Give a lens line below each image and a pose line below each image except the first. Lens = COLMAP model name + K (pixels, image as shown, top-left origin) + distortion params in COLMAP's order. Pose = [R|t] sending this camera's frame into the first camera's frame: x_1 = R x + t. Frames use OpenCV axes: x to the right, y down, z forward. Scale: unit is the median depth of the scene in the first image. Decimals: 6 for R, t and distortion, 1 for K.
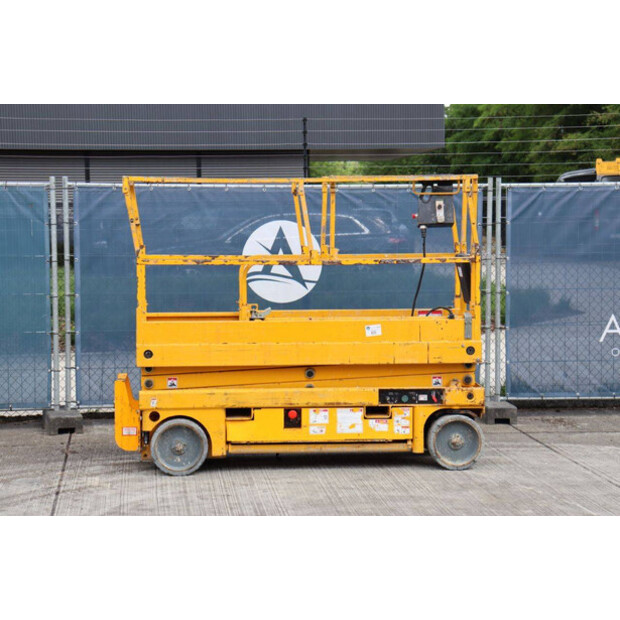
lens RADIAL K [[1453.6, 0, 310.0], [0, 1453.6, 310.0], [0, 0, 1]] dist [0.363584, 0.354473]
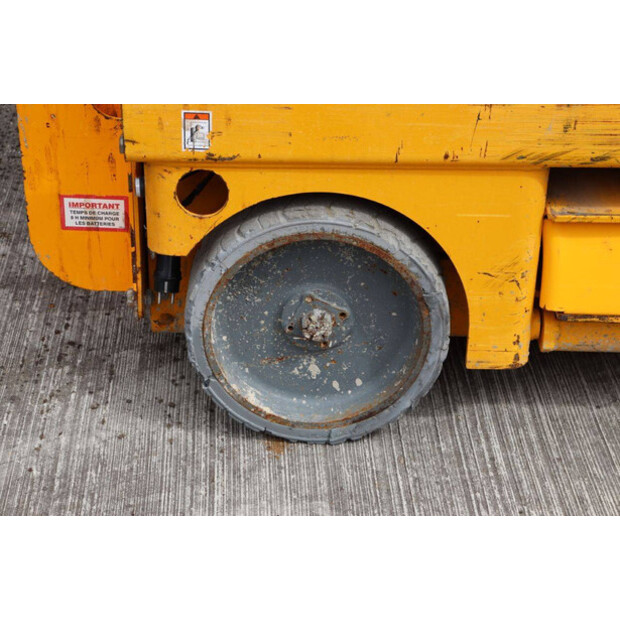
lens RADIAL K [[1453.6, 0, 310.0], [0, 1453.6, 310.0], [0, 0, 1]] dist [0.363584, 0.354473]
pose [[0.997361, 0.057968, -0.043705, -0.080593], [-0.033695, 0.902873, 0.428584, -0.000215], [0.064304, -0.425980, 0.902444, 0.800784]]
